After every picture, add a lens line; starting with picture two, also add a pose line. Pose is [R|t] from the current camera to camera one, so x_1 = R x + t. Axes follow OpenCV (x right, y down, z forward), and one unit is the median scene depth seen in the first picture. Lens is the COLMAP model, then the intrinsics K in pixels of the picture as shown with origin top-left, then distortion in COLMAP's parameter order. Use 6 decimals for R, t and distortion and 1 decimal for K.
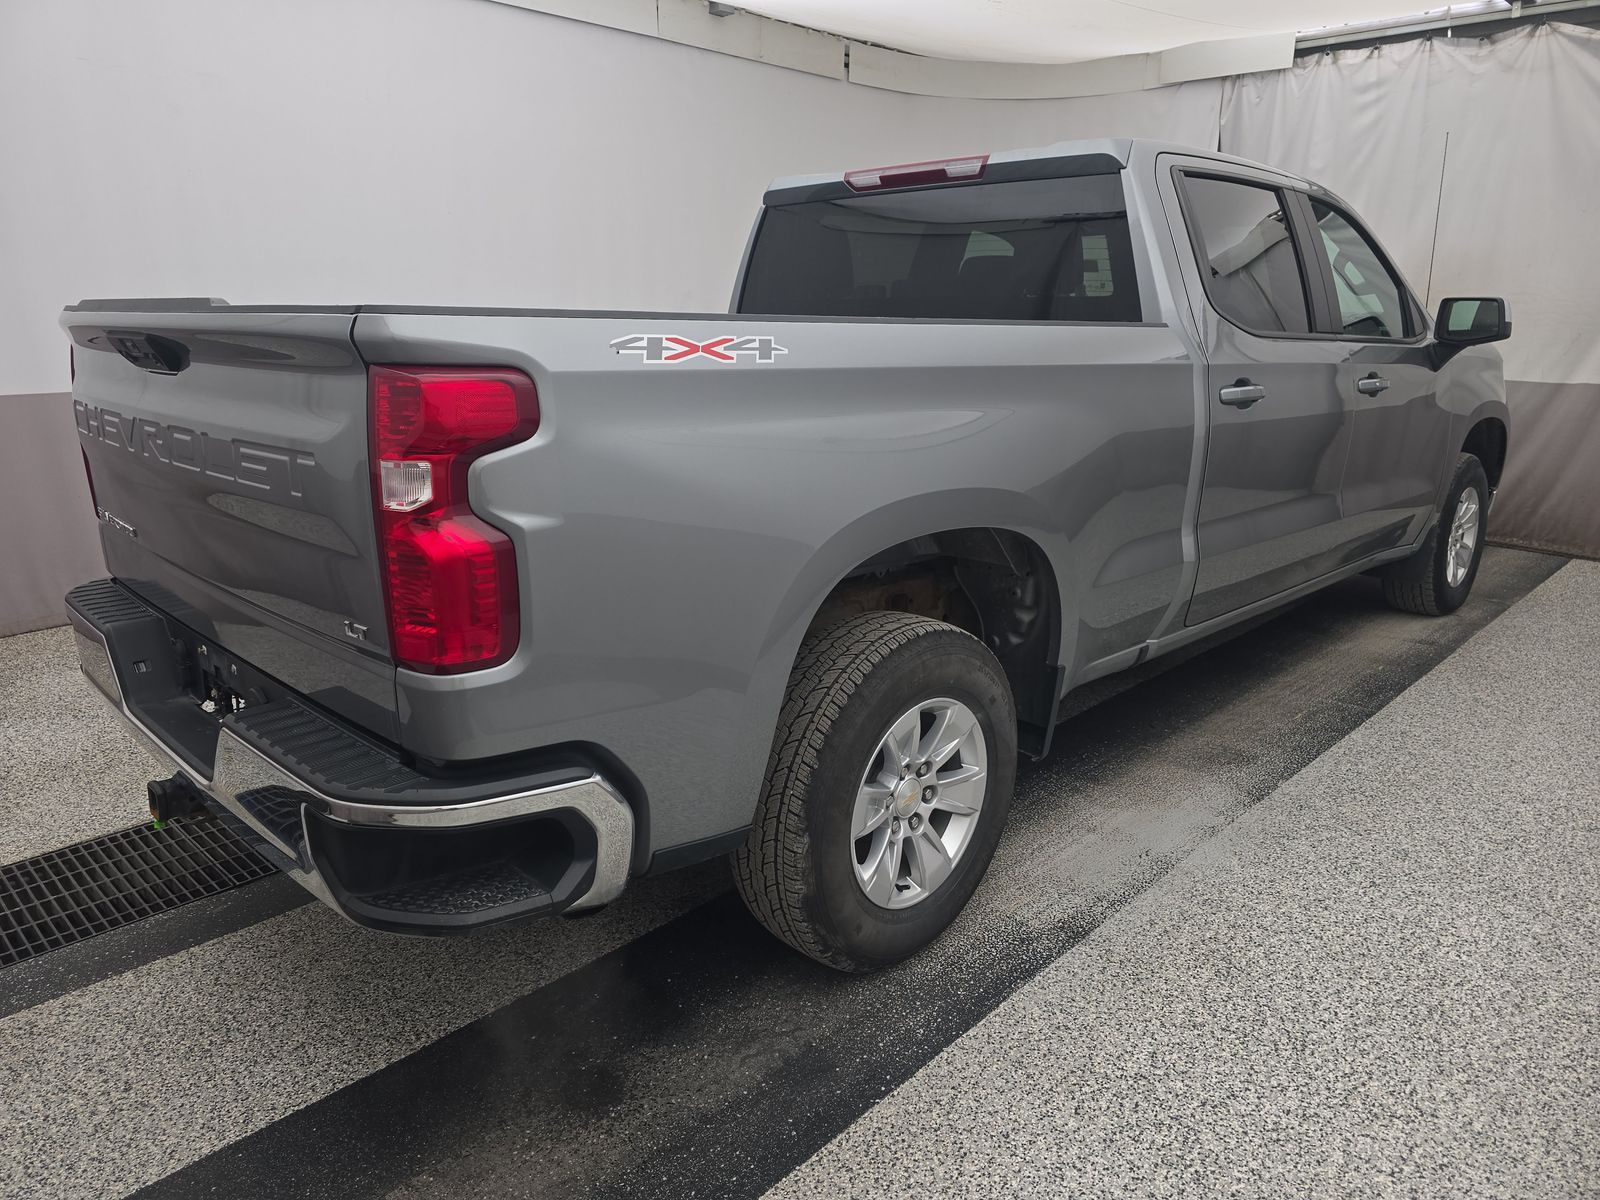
lens RADIAL K [[1126.3, 0, 799.8], [0, 1126.3, 602.7], [0, 0, 1]] dist [-0.018437, -0.003938]
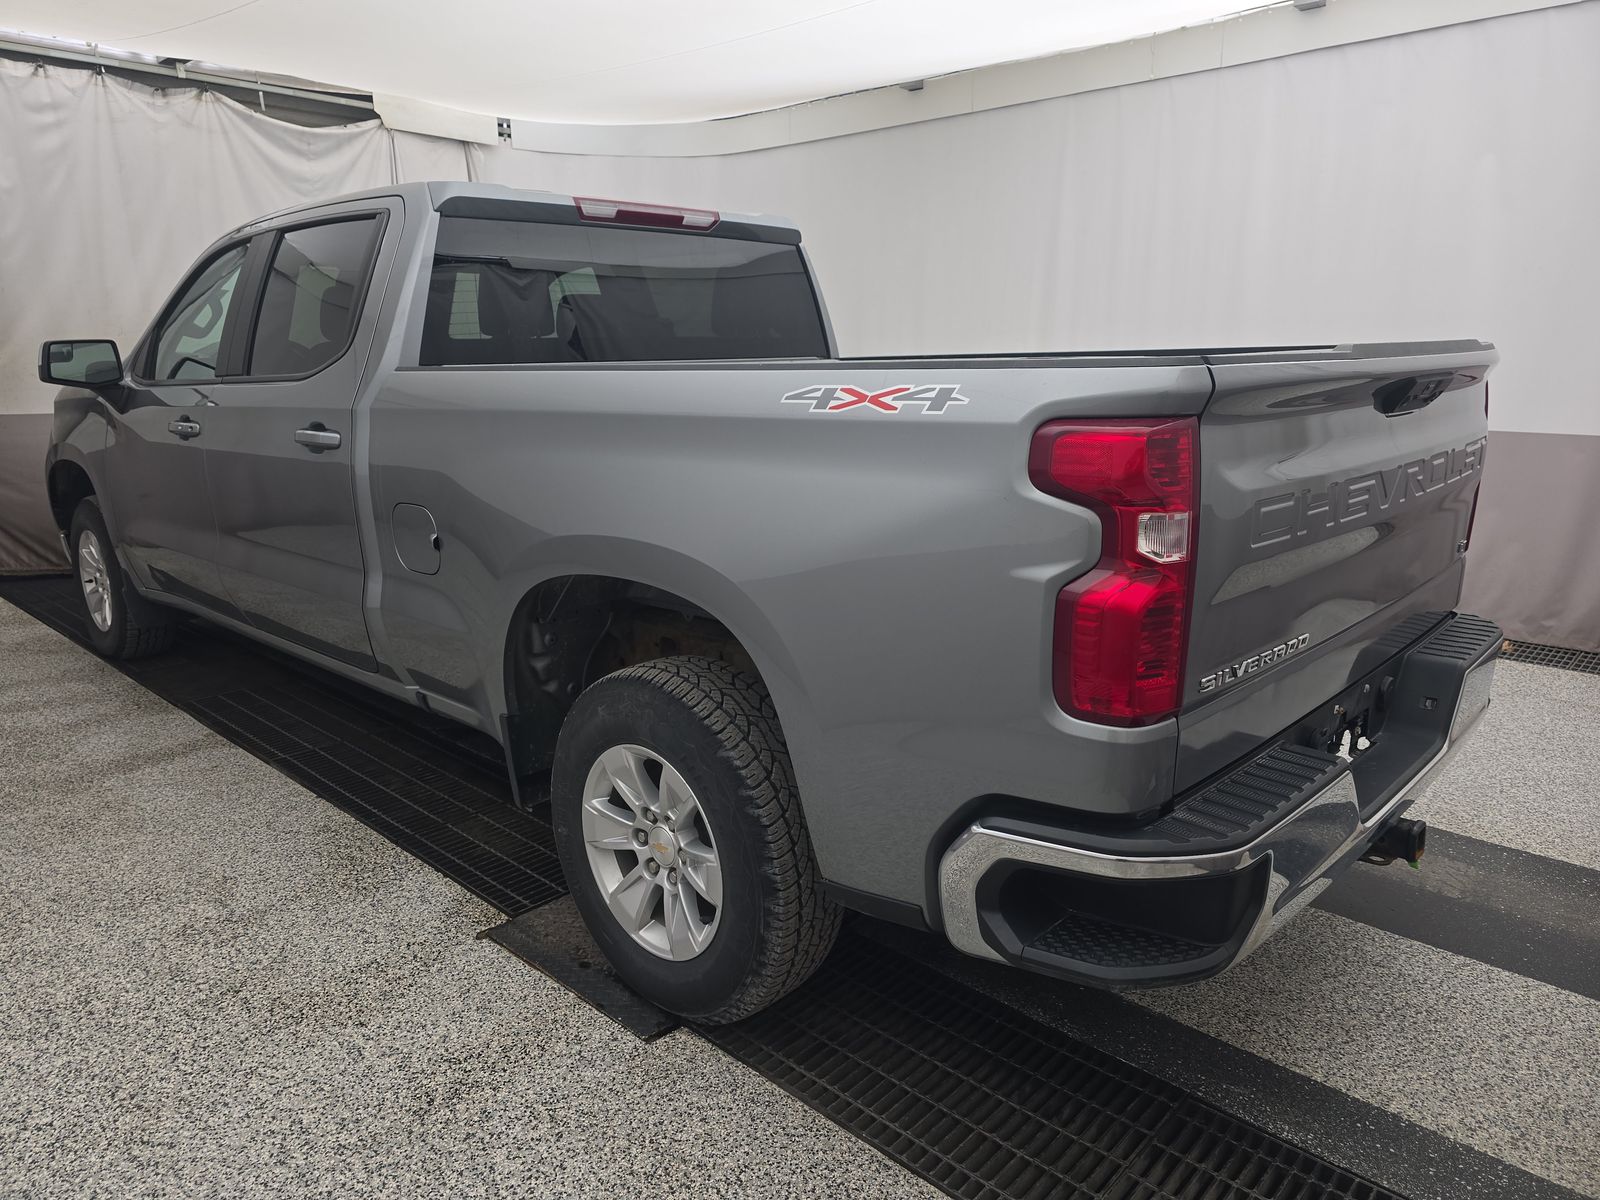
lens RADIAL K [[1077.5, 0, 800.4], [0, 1077.5, 597.1], [0, 0, 1]] dist [0.002784, -0.009773]
pose [[-0.033843, -0.229397, 0.972744, -1.107016], [0.247533, 0.941053, 0.230536, -0.307571], [-0.968288, 0.248589, 0.024935, 1.110648]]
